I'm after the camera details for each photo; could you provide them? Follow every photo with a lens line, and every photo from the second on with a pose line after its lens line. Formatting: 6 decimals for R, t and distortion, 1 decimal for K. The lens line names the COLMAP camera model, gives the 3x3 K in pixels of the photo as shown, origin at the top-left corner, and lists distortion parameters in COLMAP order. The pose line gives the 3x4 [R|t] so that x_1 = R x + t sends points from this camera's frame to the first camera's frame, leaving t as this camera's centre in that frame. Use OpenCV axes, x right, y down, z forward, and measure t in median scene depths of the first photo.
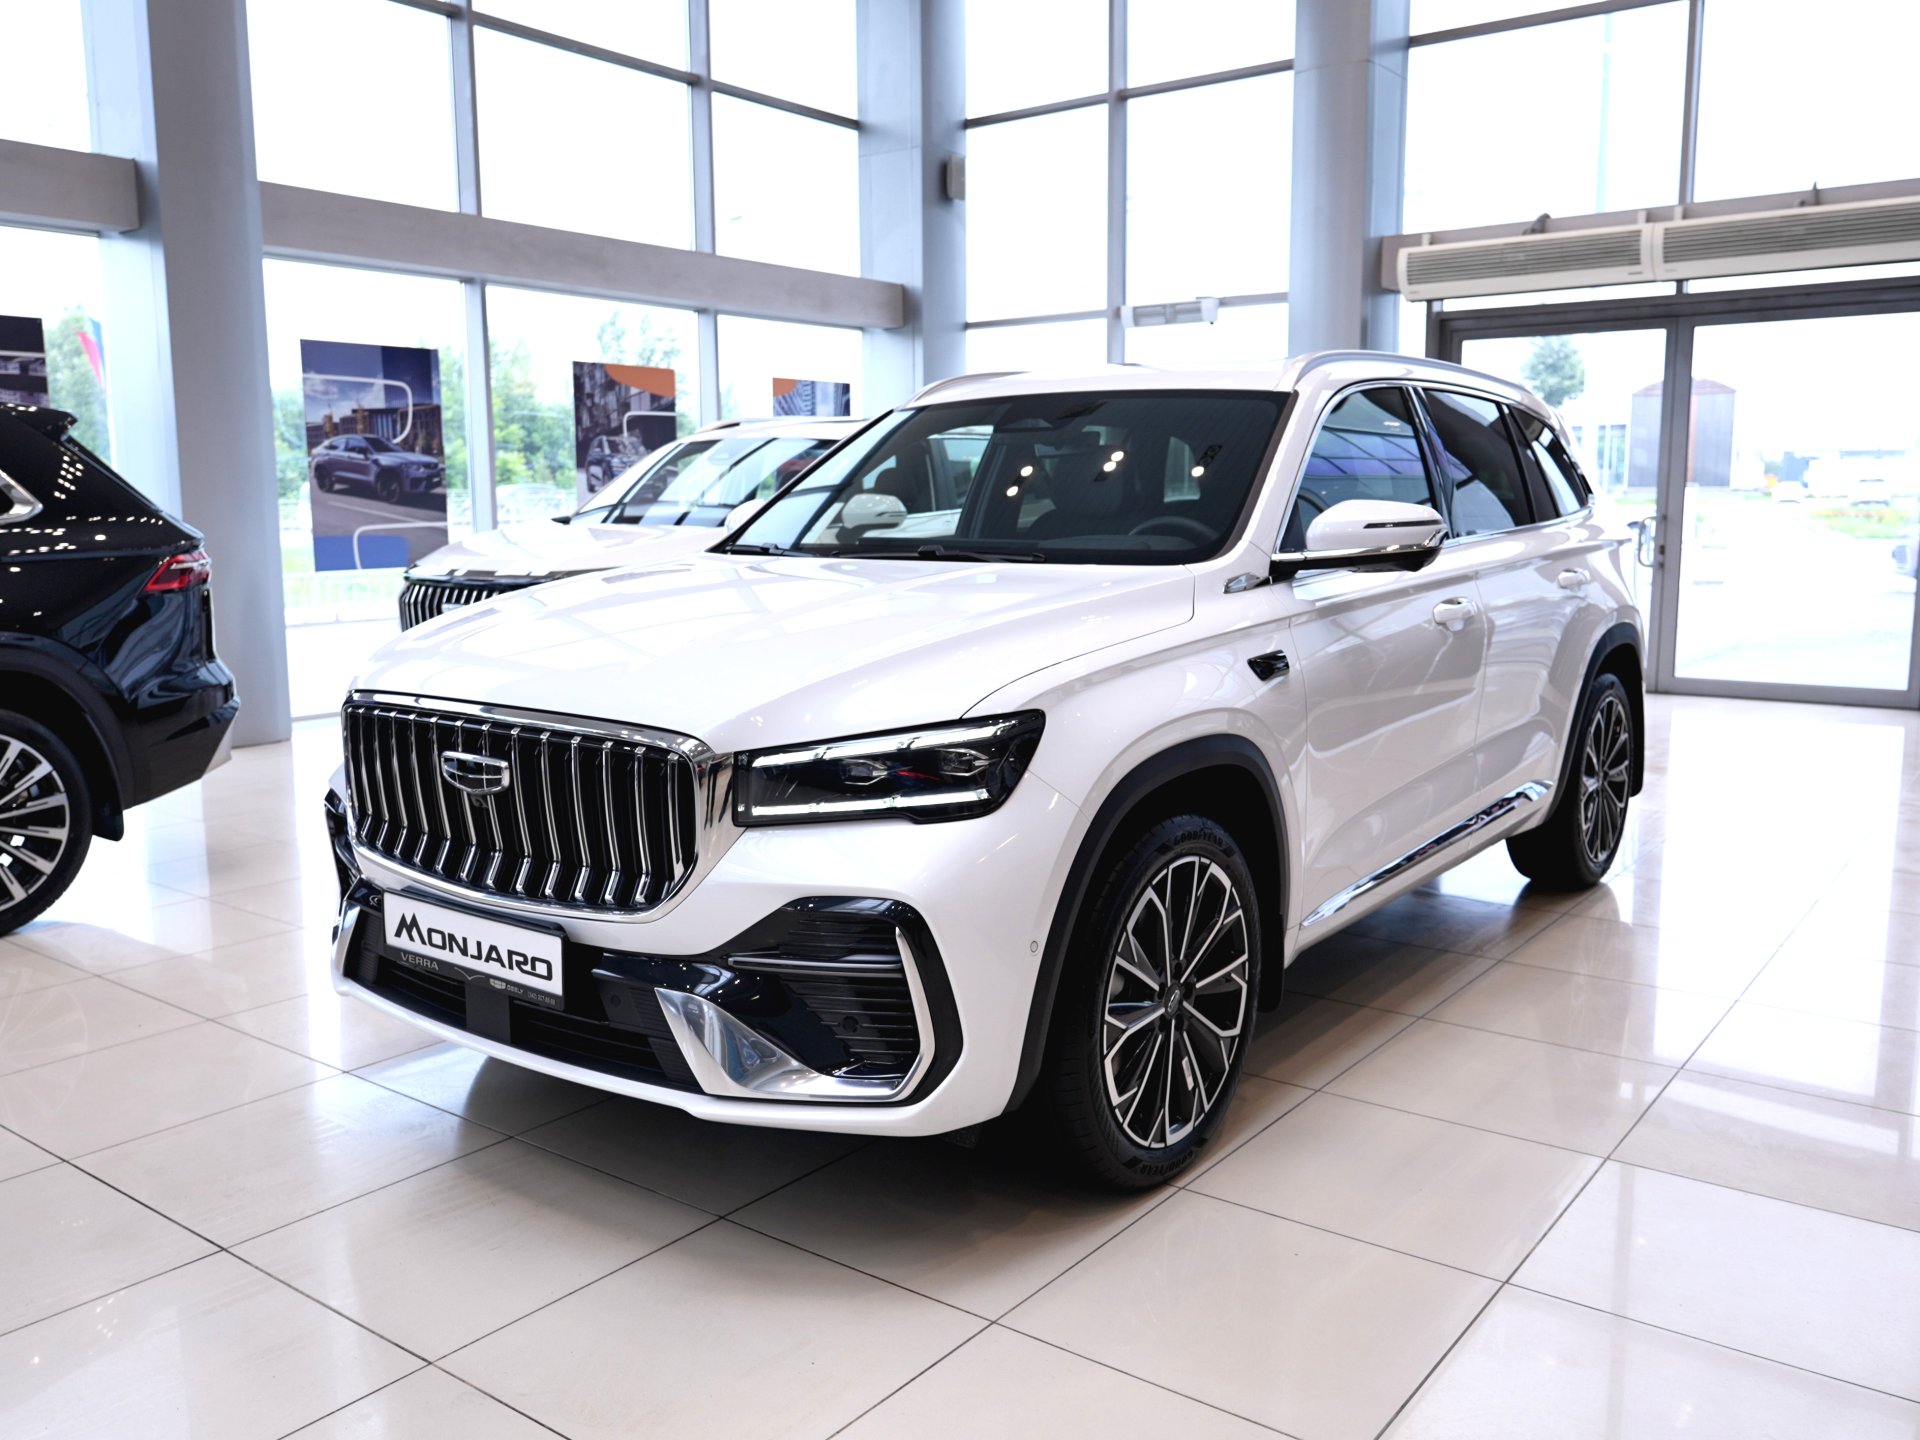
lens RADIAL K [[1552.9, 0, 960.2], [0, 1552.9, 723.7], [0, 0, 1]] dist [0.002303, 0.004735]
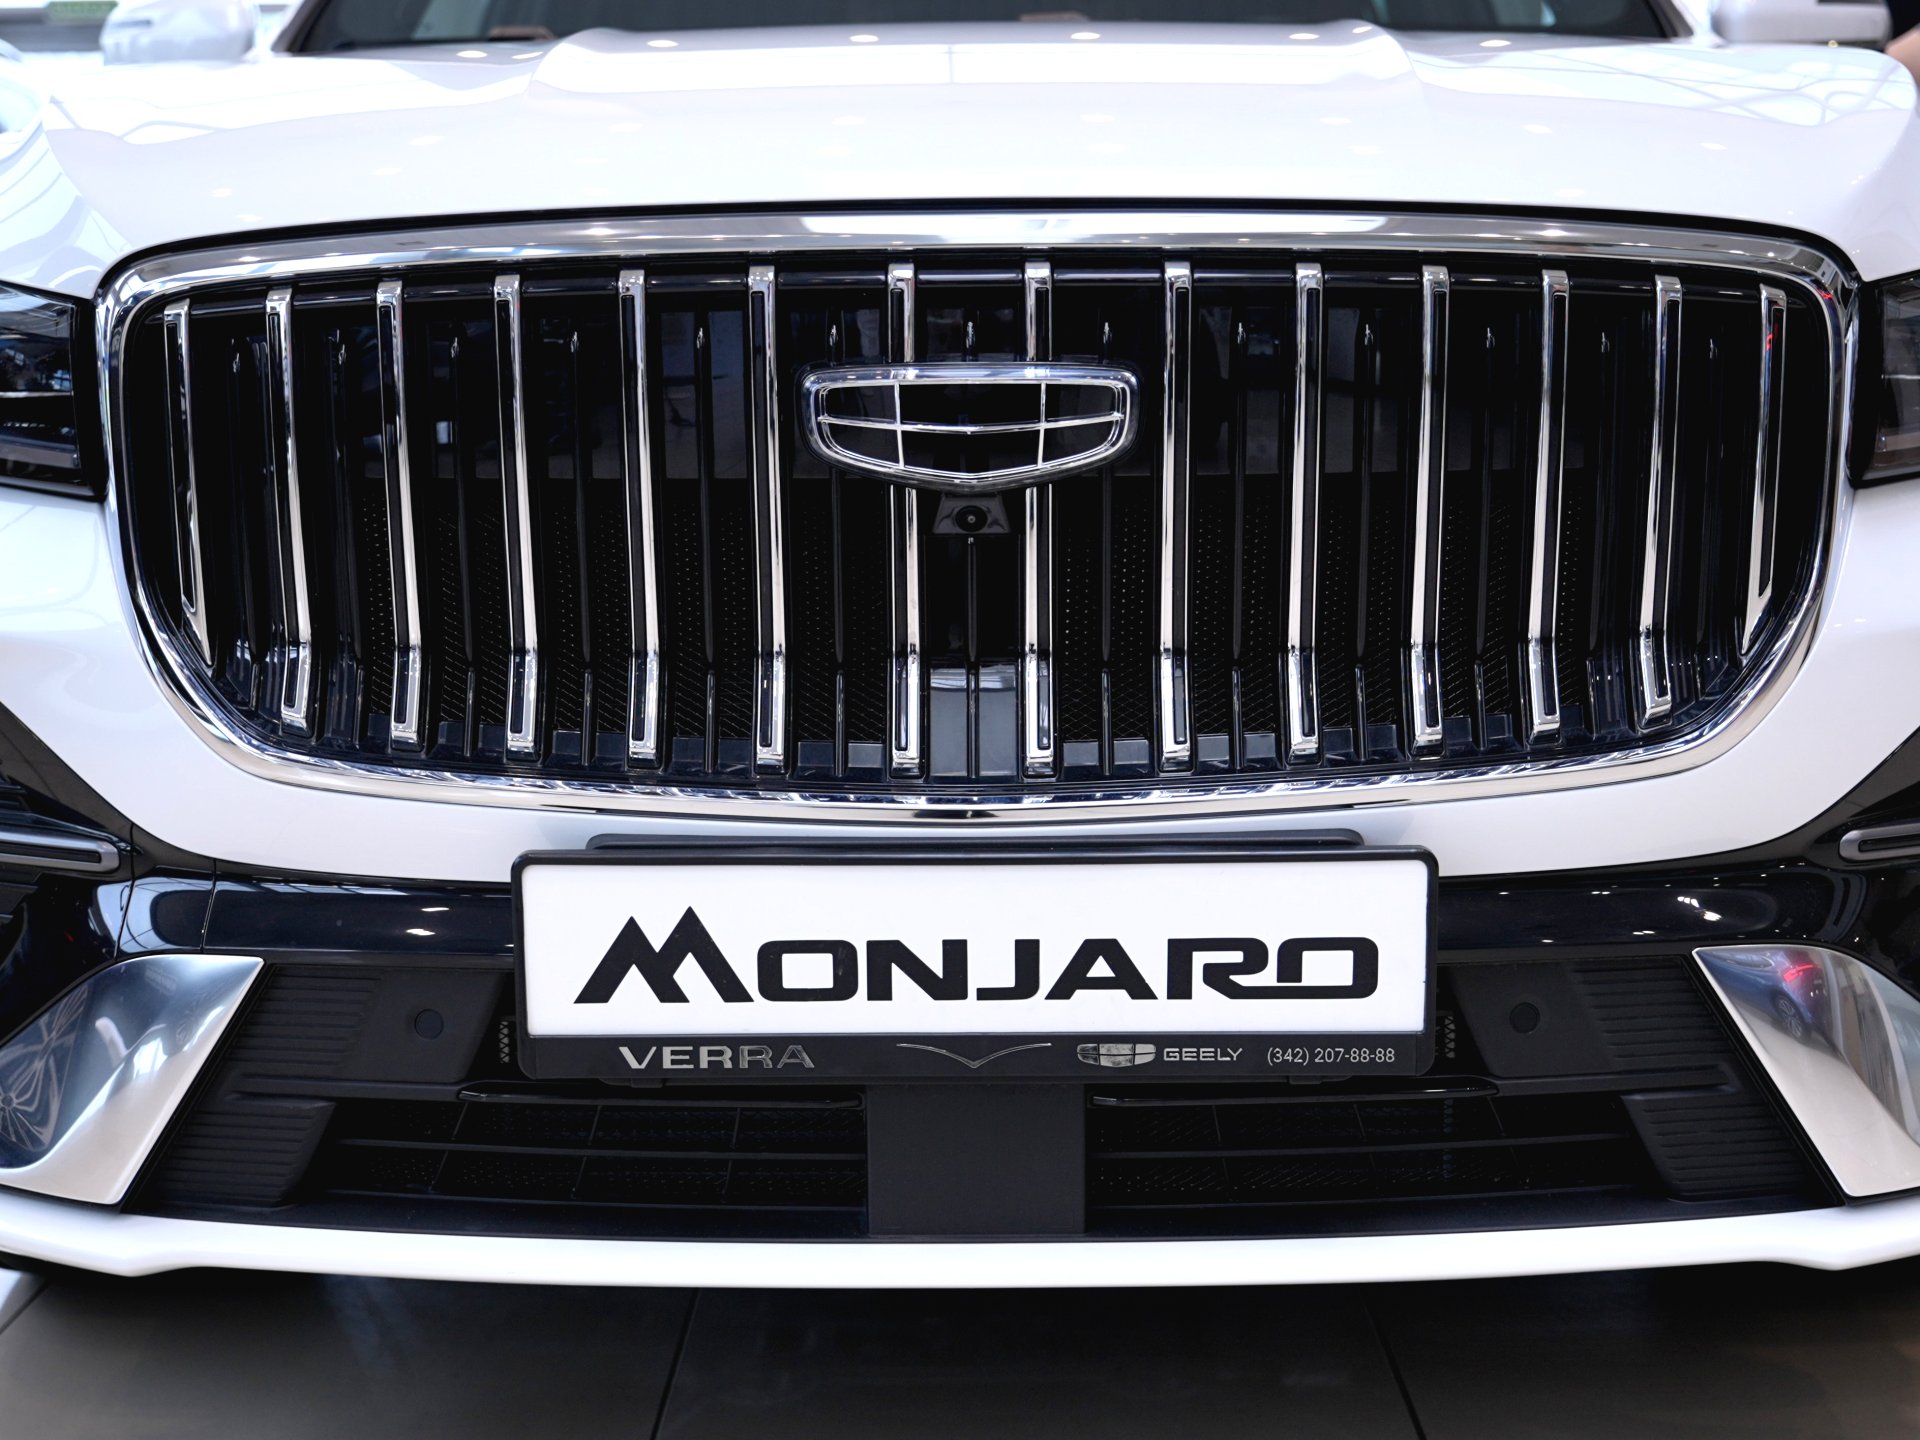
lens RADIAL K [[2539.9, 0, 966.6], [0, 2539.9, 715.4], [0, 0, 1]] dist [-0.019704, 0.000000]
pose [[0.804840, -0.102163, 0.584633, -0.607863], [0.093205, 0.994607, 0.045493, 0.065646], [-0.586127, 0.017876, 0.810022, 0.557293]]
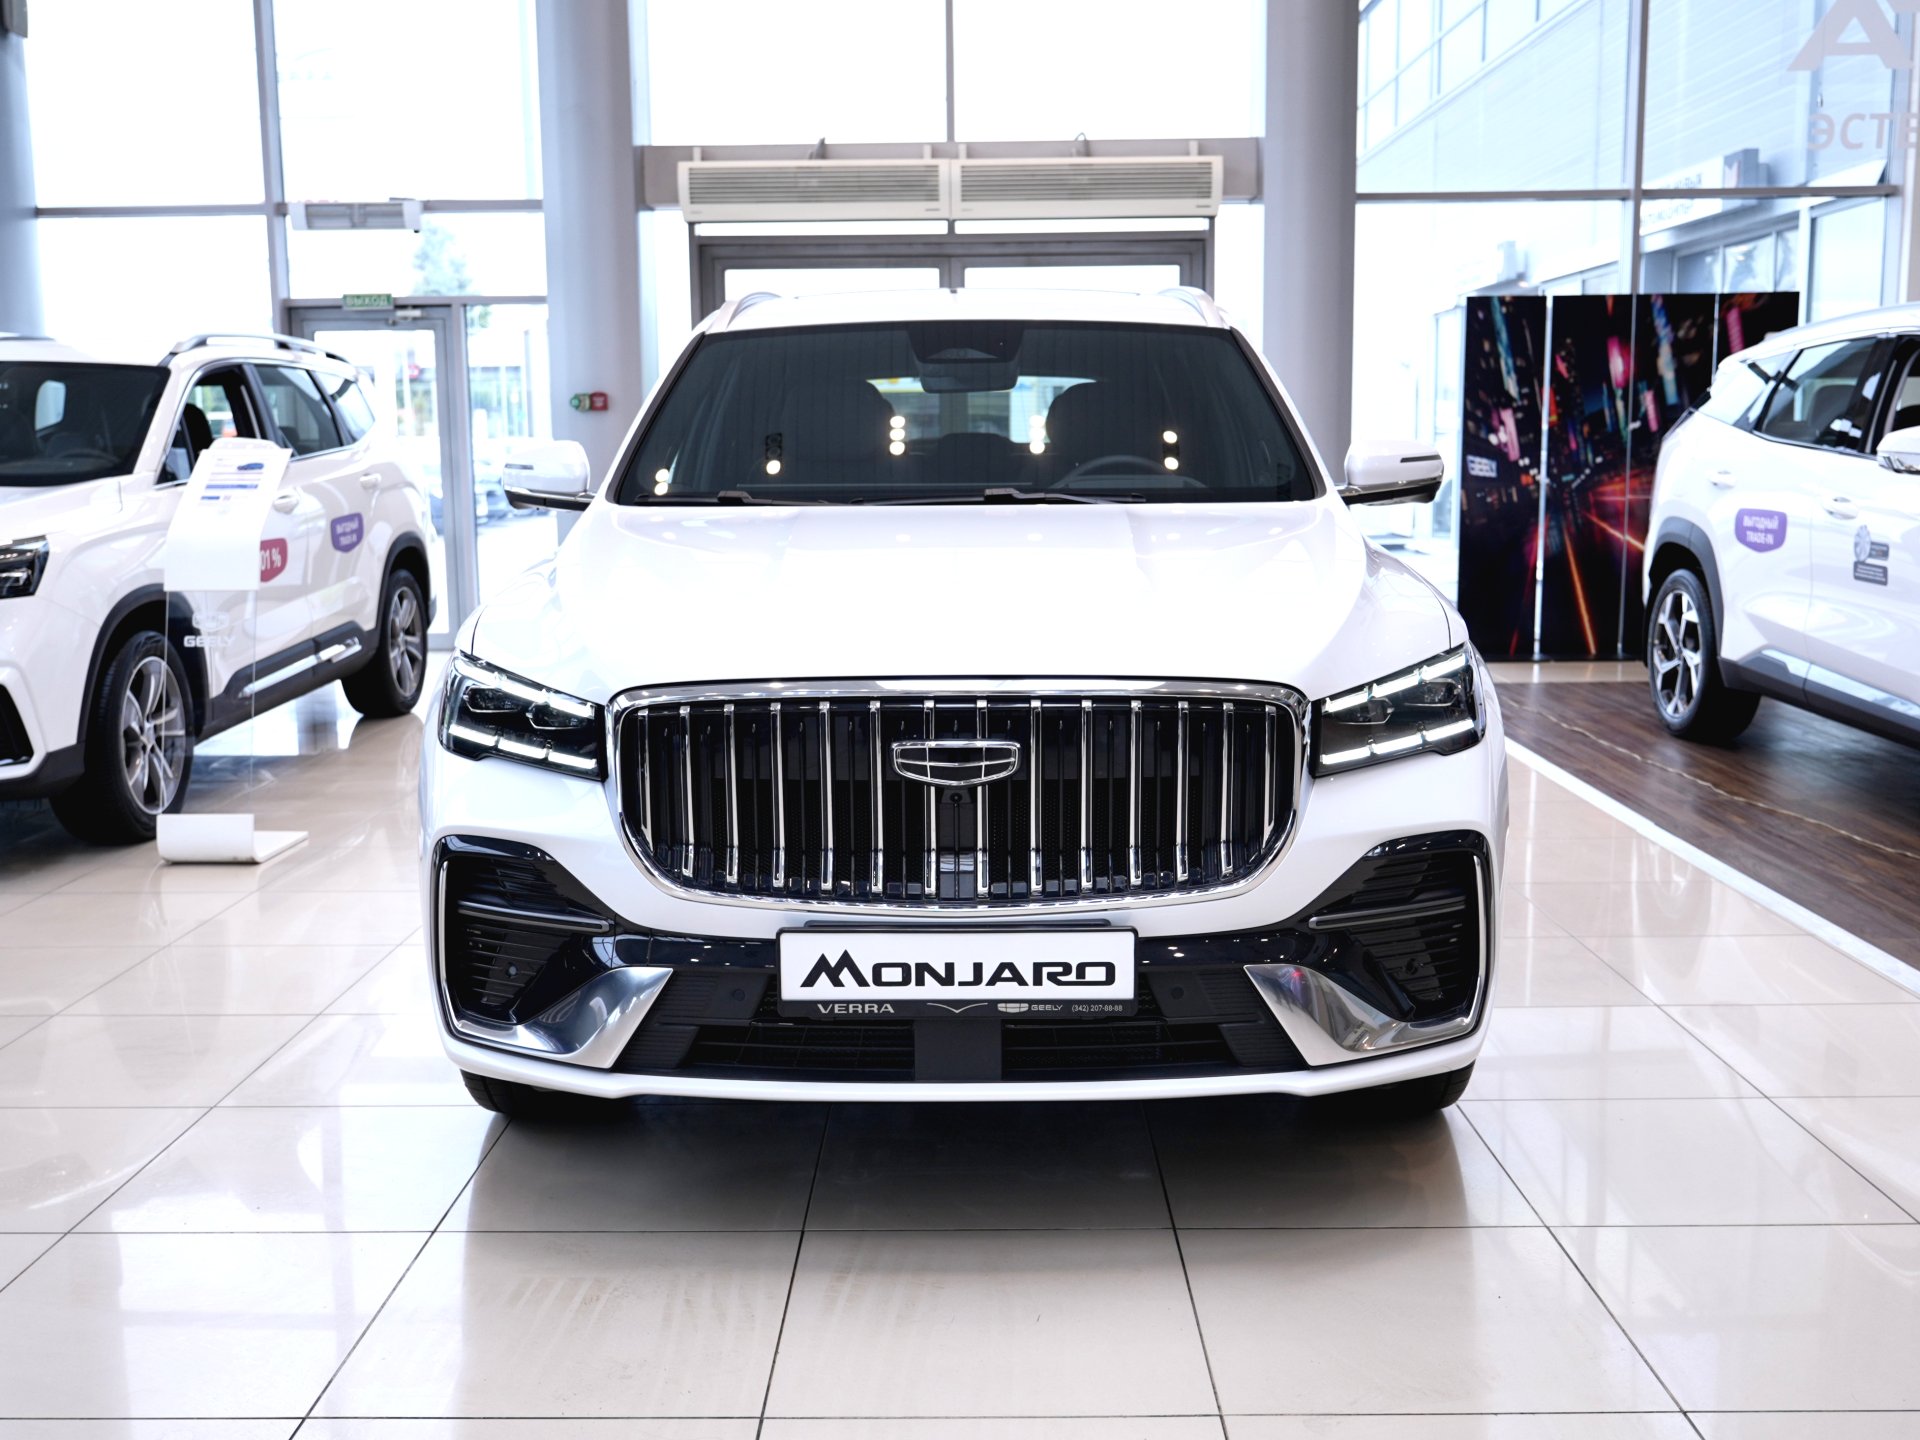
lens RADIAL K [[1884.7, 0, 963.9], [0, 1884.7, 722.0], [0, 0, 1]] dist [0.011935, 0.000000]
pose [[0.805244, -0.090830, 0.585945, -0.869200], [0.092017, 0.995368, 0.027841, -0.016693], [-0.585760, 0.031499, 0.809872, 0.176181]]
